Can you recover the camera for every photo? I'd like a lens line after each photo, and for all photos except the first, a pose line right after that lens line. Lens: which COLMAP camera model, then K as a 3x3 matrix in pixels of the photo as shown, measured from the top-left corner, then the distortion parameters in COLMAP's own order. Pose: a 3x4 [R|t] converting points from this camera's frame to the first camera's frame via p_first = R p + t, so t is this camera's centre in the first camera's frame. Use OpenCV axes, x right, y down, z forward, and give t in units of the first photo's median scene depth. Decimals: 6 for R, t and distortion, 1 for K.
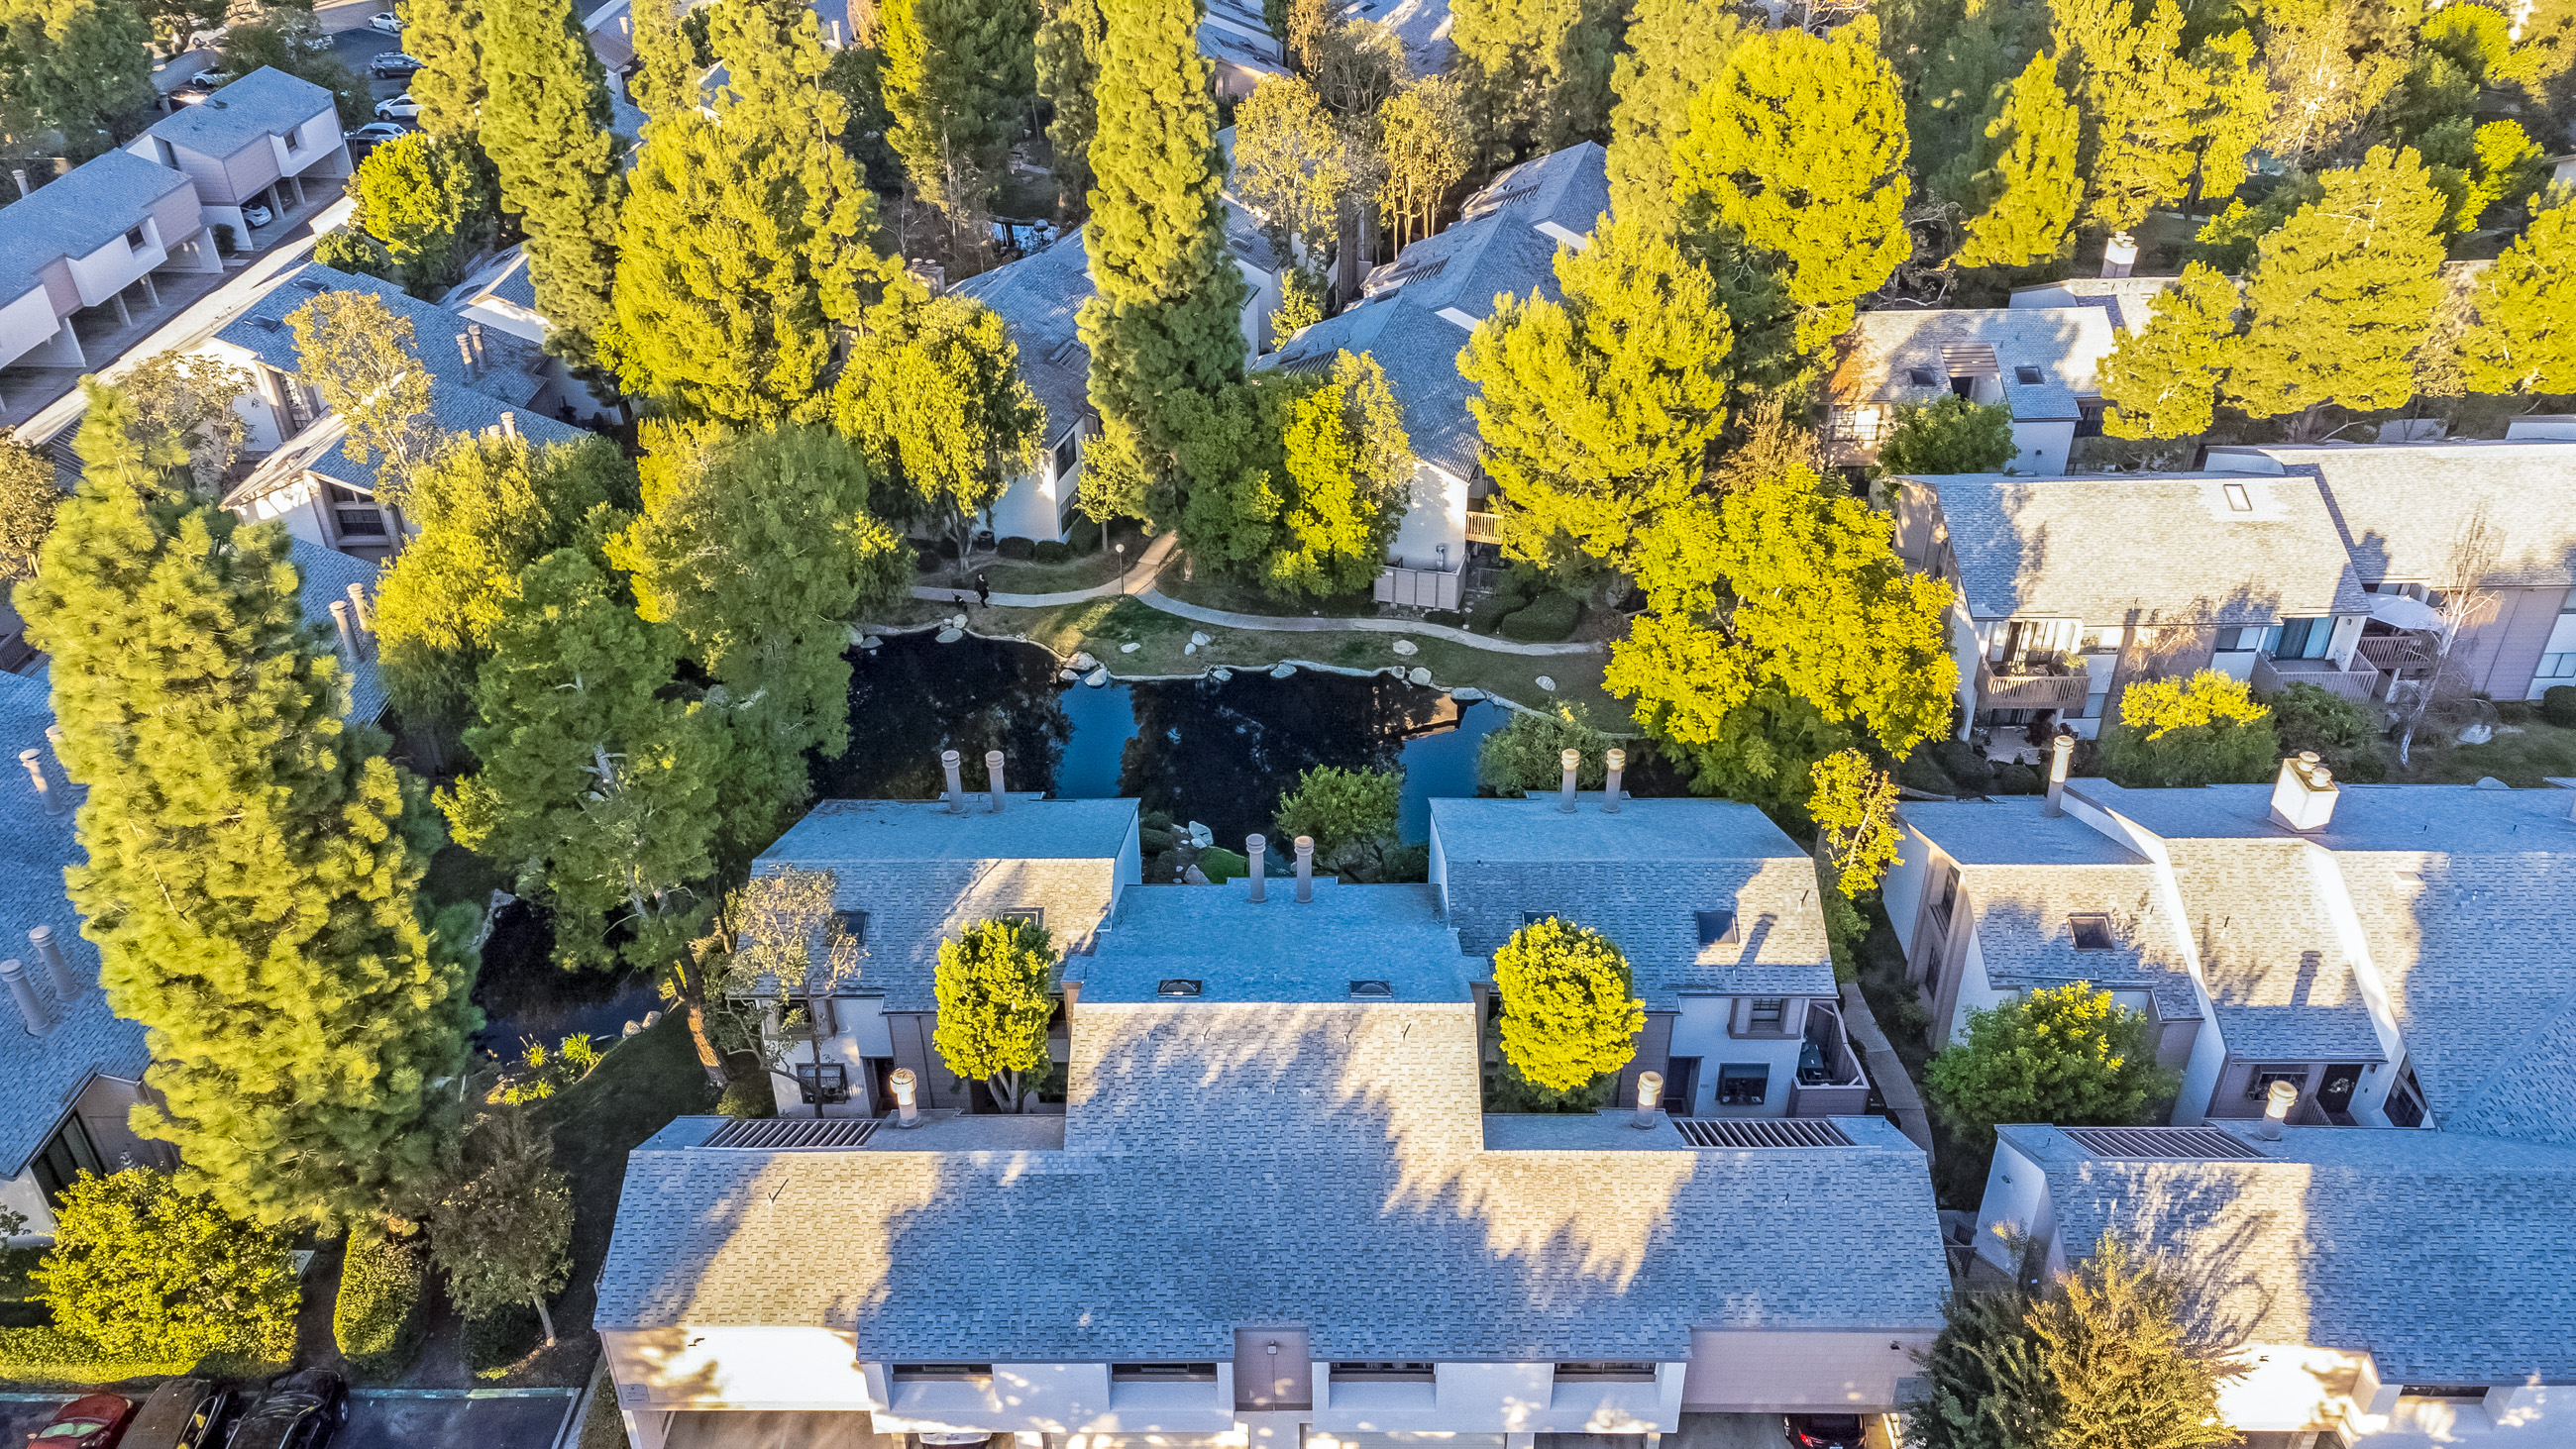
lens RADIAL K [[1942.9, 0, 1350.2], [0, 1942.9, 1119.1], [0, 0, 1]] dist [0.023141, 0.001352]
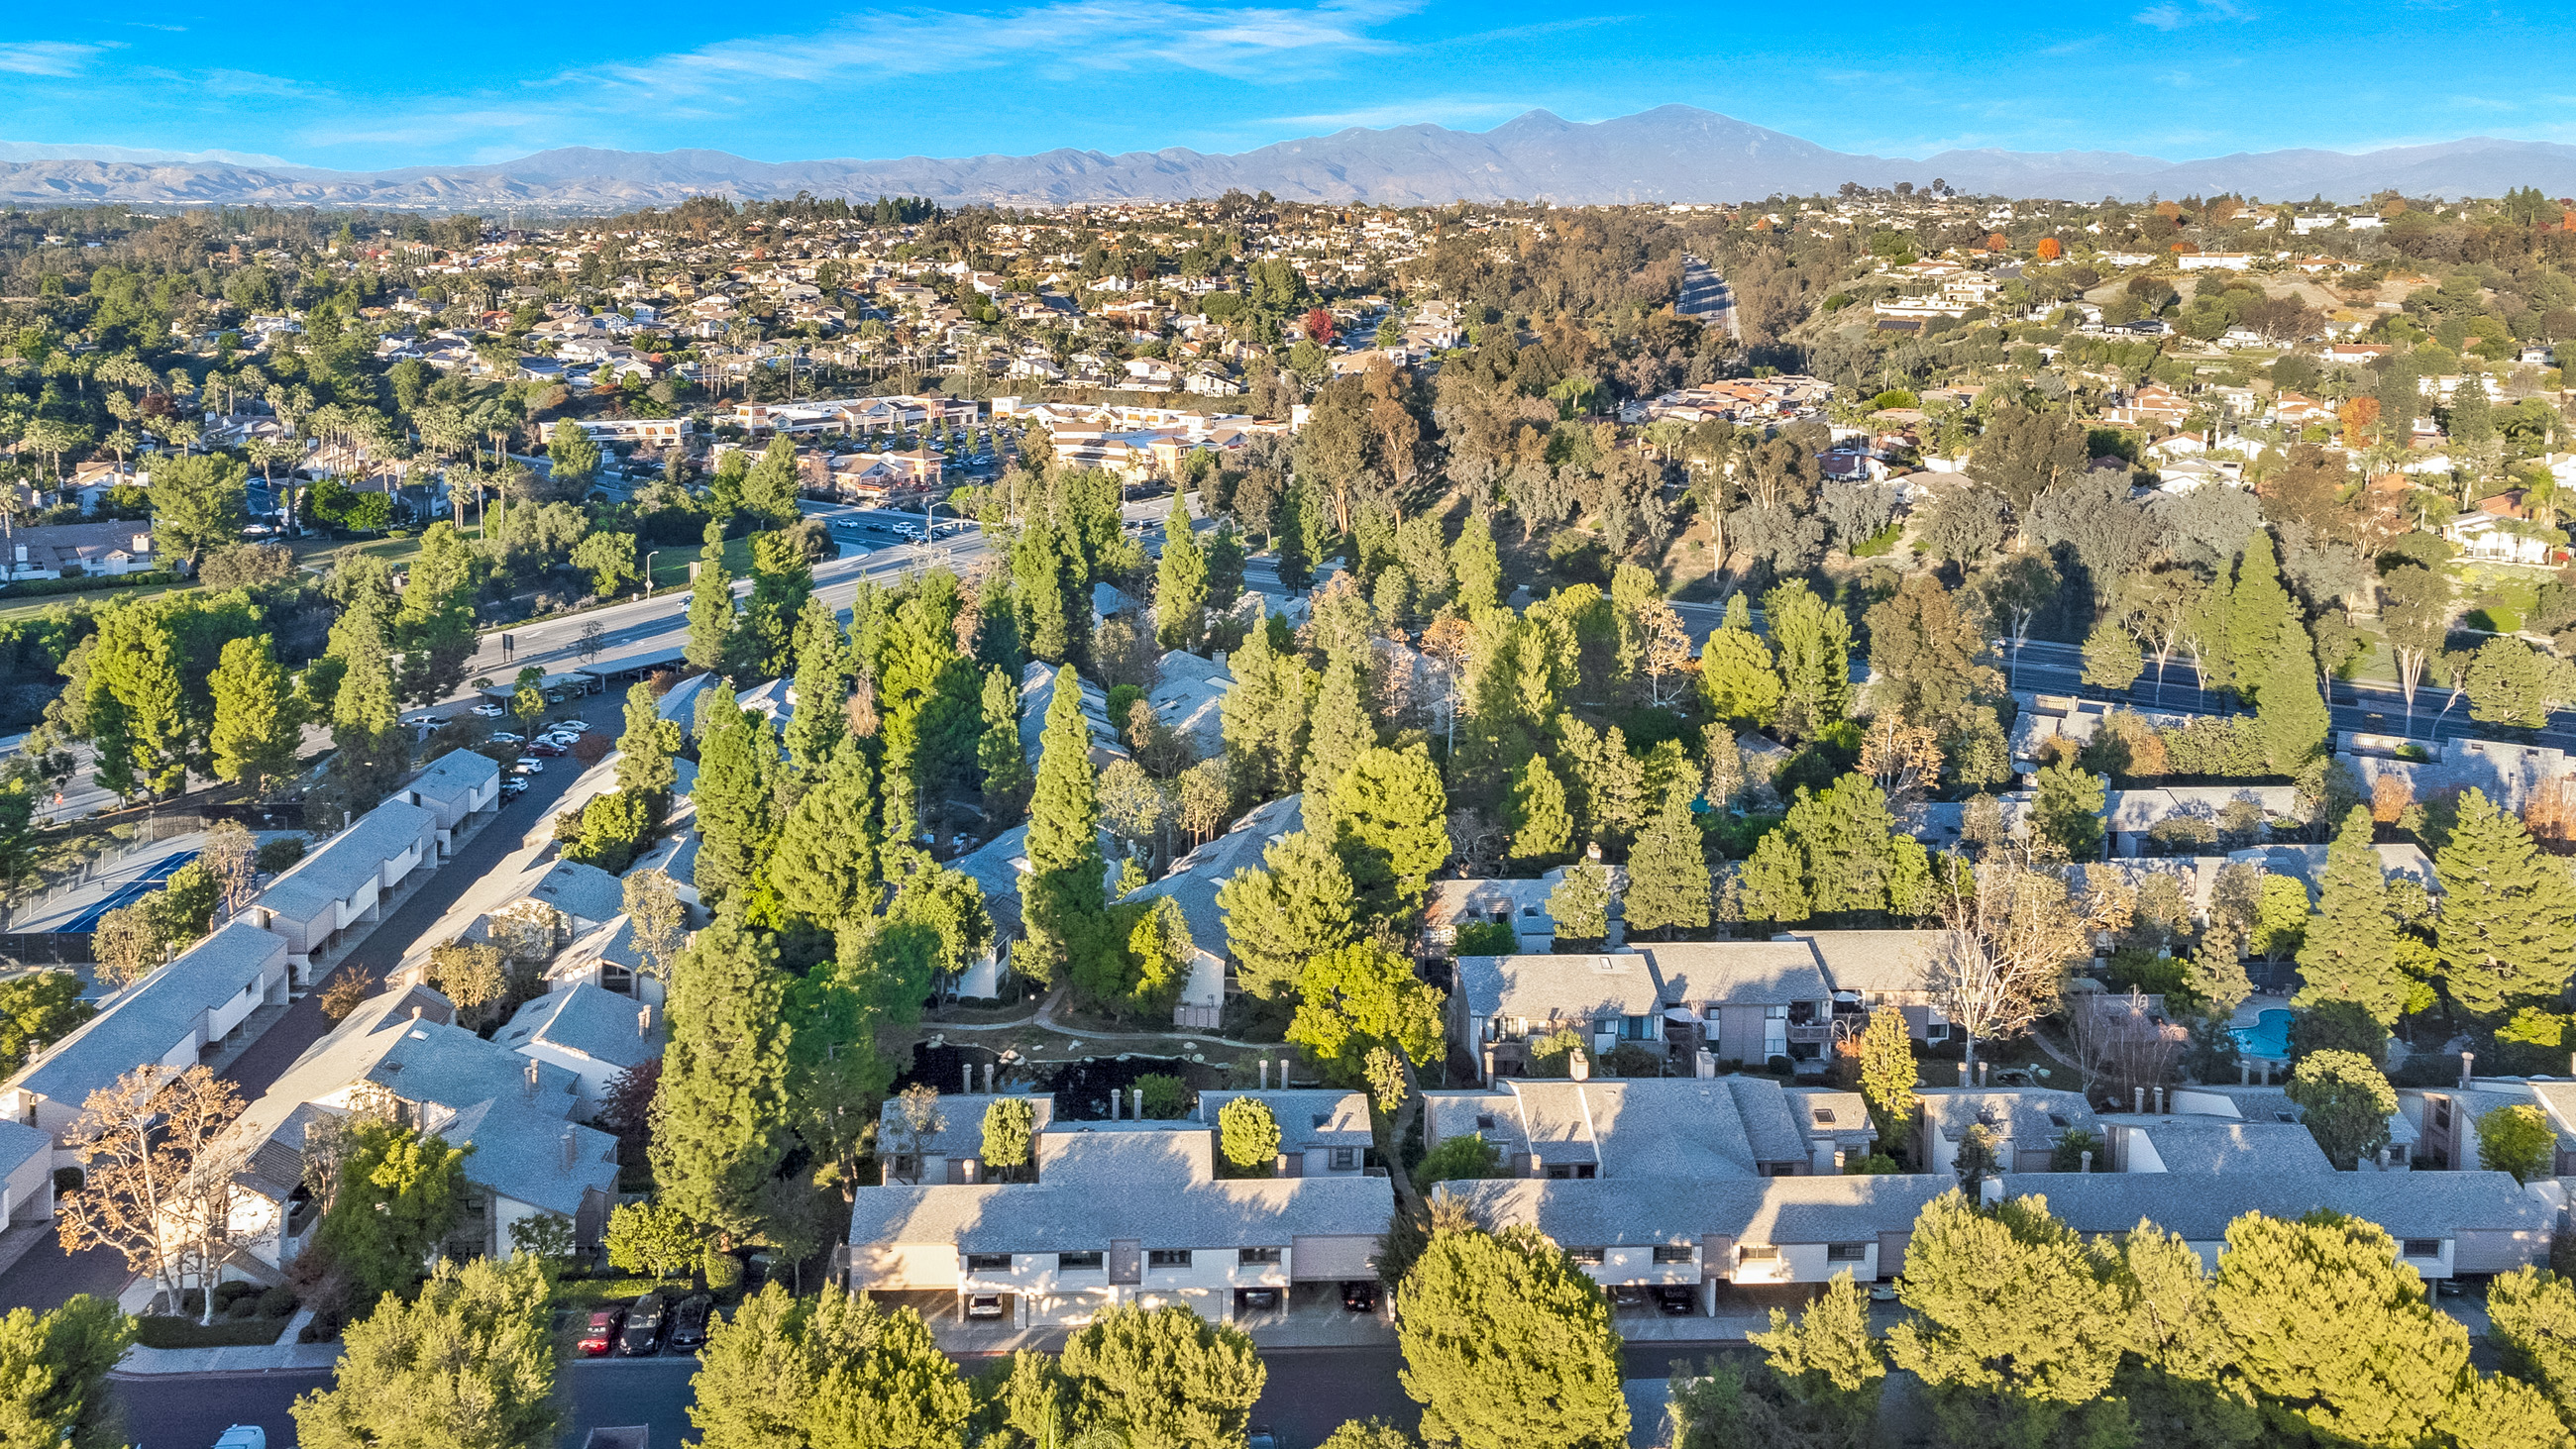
lens RADIAL K [[1943.0, 0, 1288.0], [0, 1943.0, 724.5], [0, 0, 1]] dist [0.067163, 0.008878]
pose [[0.997981, 0.006188, 0.063207, 0.002440], [0.024045, 0.884344, -0.466216, 0.358713], [-0.058782, 0.466794, 0.882410, -0.787927]]
